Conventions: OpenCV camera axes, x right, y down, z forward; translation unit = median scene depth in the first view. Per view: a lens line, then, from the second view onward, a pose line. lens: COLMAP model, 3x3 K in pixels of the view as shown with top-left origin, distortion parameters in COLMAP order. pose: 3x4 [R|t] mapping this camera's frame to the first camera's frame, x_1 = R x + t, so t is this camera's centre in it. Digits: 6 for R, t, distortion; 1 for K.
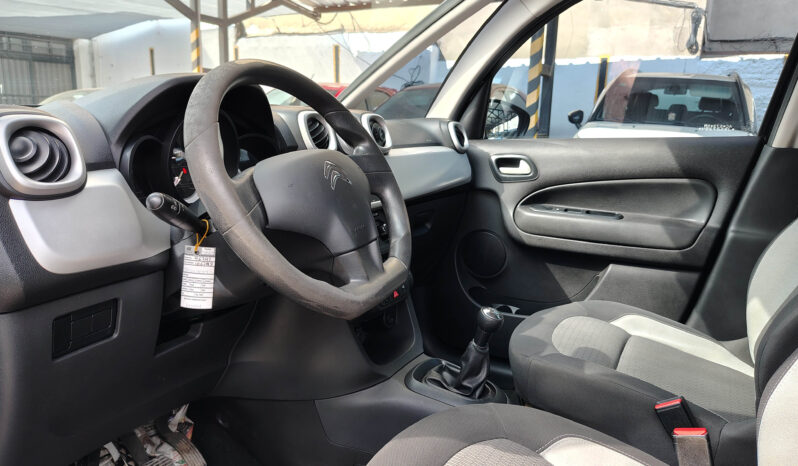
lens RADIAL K [[570.0, 0, 396.8], [0, 570.0, 233.4], [0, 0, 1]] dist [0.063200, -0.090529]
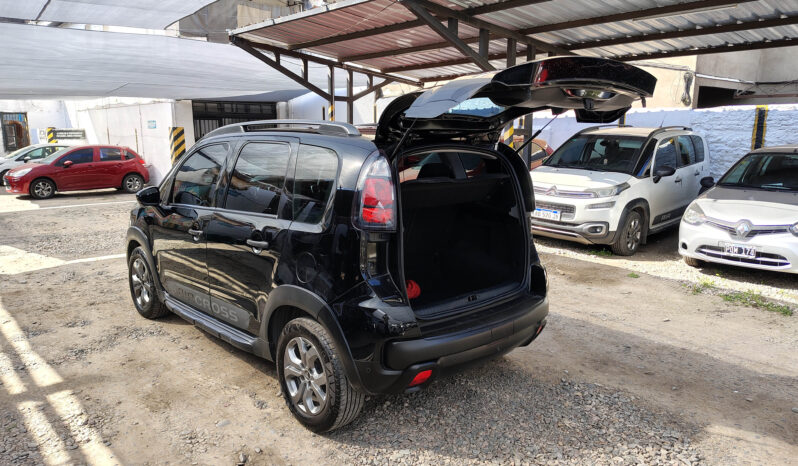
lens RADIAL K [[570.0, 0, 396.8], [0, 570.0, 233.4], [0, 0, 1]] dist [0.063200, -0.090529]
pose [[0.943396, 0.023519, -0.330834, 0.316158], [-0.033427, 0.999146, -0.024291, 0.017910], [0.329980, 0.033975, 0.943376, -0.363467]]
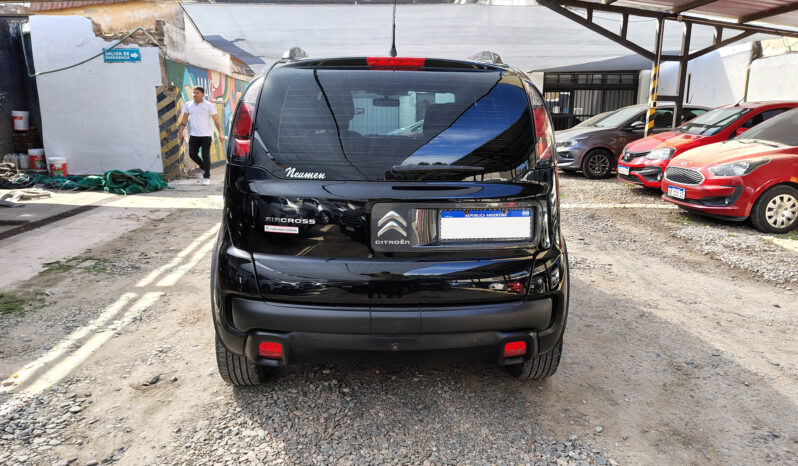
lens RADIAL K [[570.0, 0, 396.8], [0, 570.0, 233.4], [0, 0, 1]] dist [0.063200, -0.090529]
pose [[0.509302, 0.150795, -0.847273, 0.480843], [-0.163570, 0.983544, 0.076725, 0.007740], [0.844900, 0.099512, 0.525587, -0.129847]]
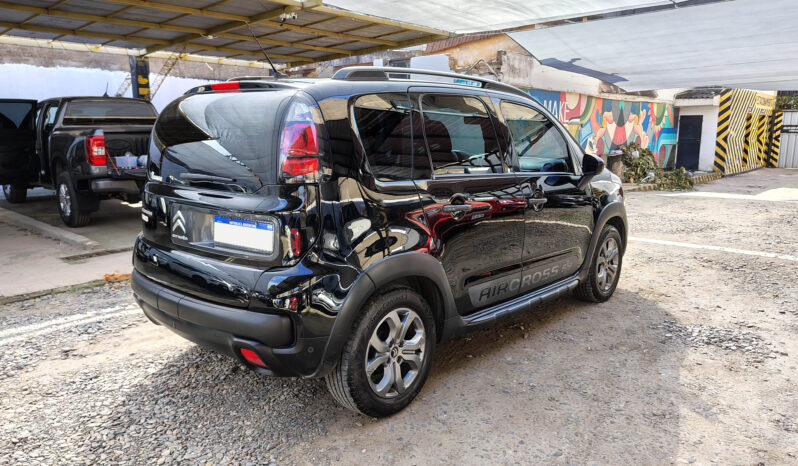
lens RADIAL K [[570.0, 0, 396.8], [0, 570.0, 233.4], [0, 0, 1]] dist [0.063200, -0.090529]
pose [[-0.241273, 0.137957, -0.960601, 0.531978], [-0.200687, 0.961355, 0.188471, -0.053772], [0.949480, 0.238253, -0.204263, 0.186914]]
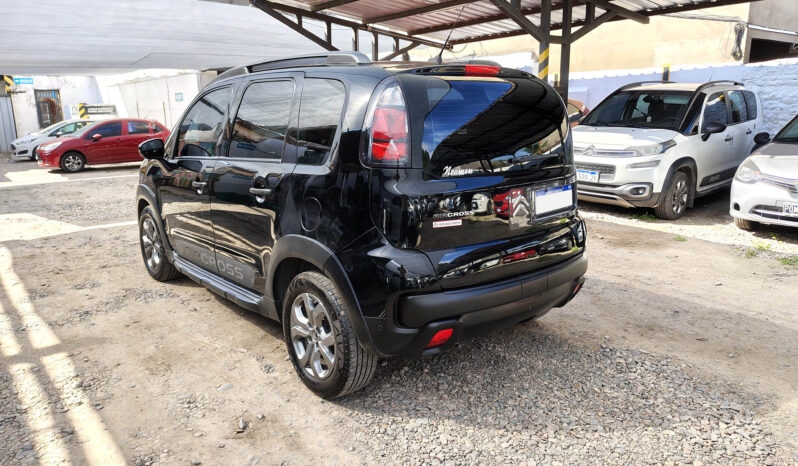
lens RADIAL K [[570.0, 0, 396.8], [0, 570.0, 233.4], [0, 0, 1]] dist [0.063200, -0.090529]
pose [[0.924205, 0.034413, -0.380343, 0.309574], [-0.030451, 0.999401, 0.016430, 0.036838], [0.380681, -0.003603, 0.924700, -0.317873]]
